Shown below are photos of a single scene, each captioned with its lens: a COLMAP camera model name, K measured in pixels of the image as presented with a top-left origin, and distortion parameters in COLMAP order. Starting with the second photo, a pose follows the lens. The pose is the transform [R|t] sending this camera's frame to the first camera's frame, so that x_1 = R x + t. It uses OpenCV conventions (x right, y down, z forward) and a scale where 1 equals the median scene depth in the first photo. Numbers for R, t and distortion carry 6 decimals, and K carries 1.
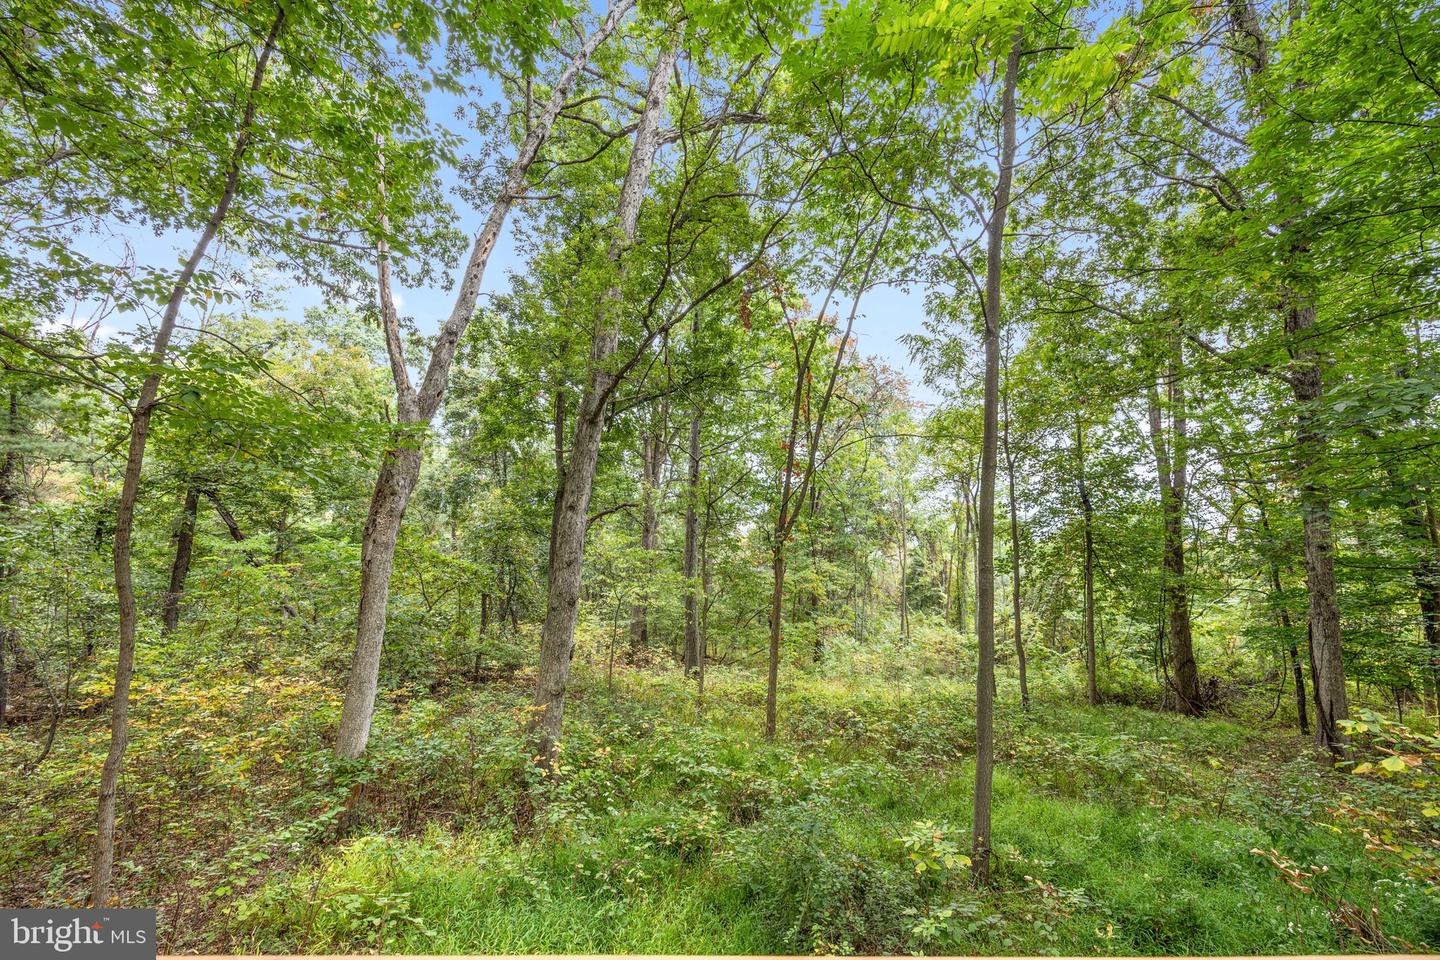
lens RADIAL K [[546.1, 0, 718.0], [0, 546.1, 498.6], [0, 0, 1]] dist [0.000286, -0.000012]
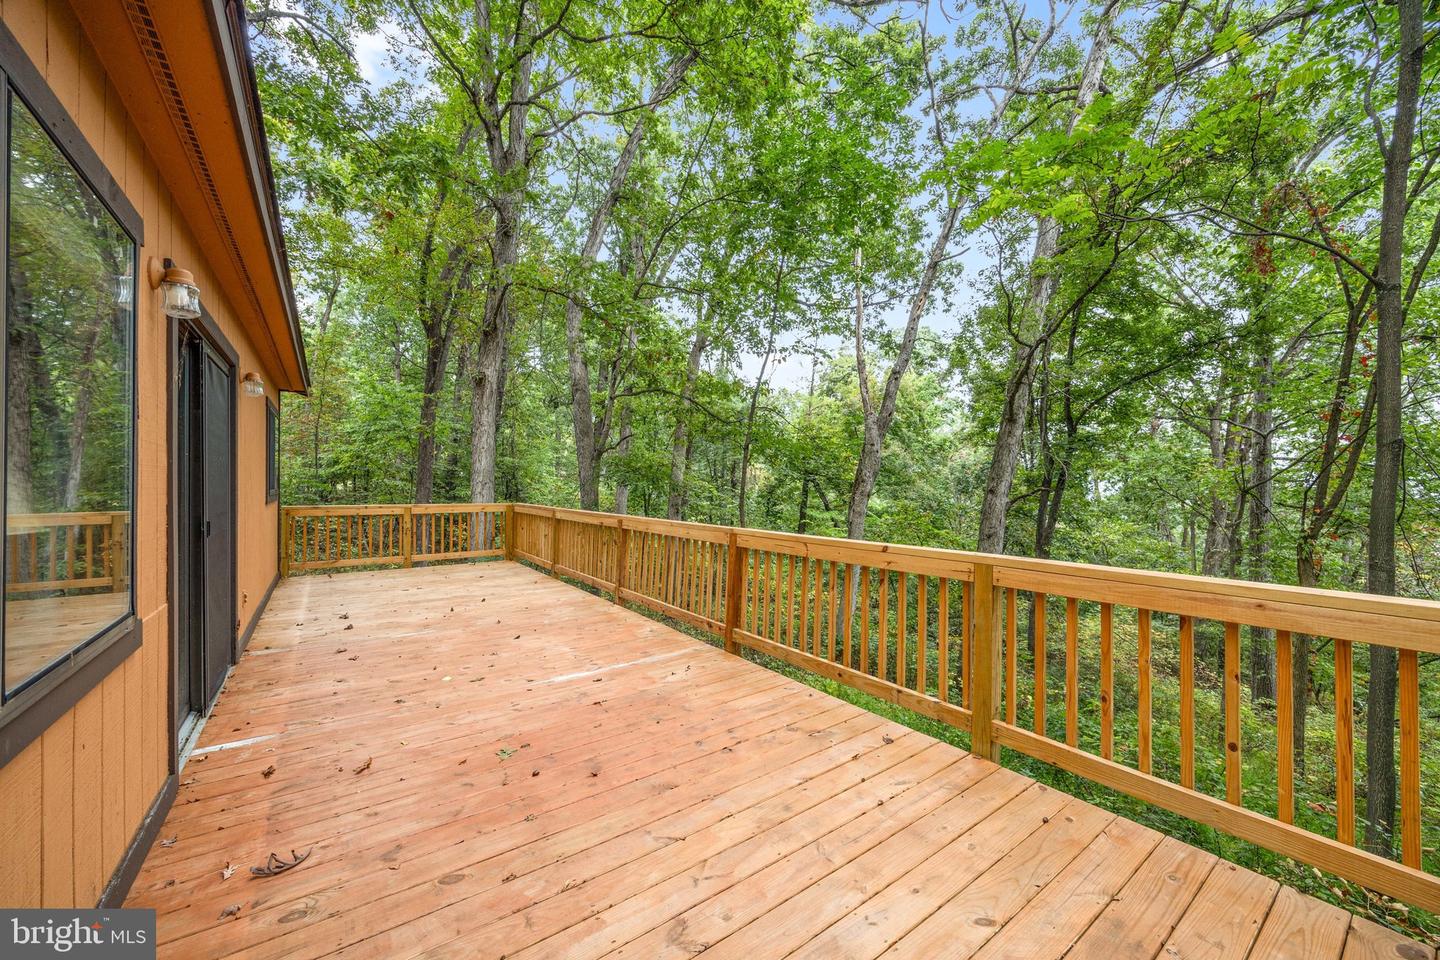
lens RADIAL K [[546.1, 0, 718.0], [0, 546.1, 498.6], [0, 0, 1]] dist [0.000286, -0.000012]
pose [[0.568284, 0.016028, -0.822676, 0.393390], [0.005593, 0.999712, 0.023341, 0.000959], [0.822813, -0.017865, 0.568031, -0.205989]]
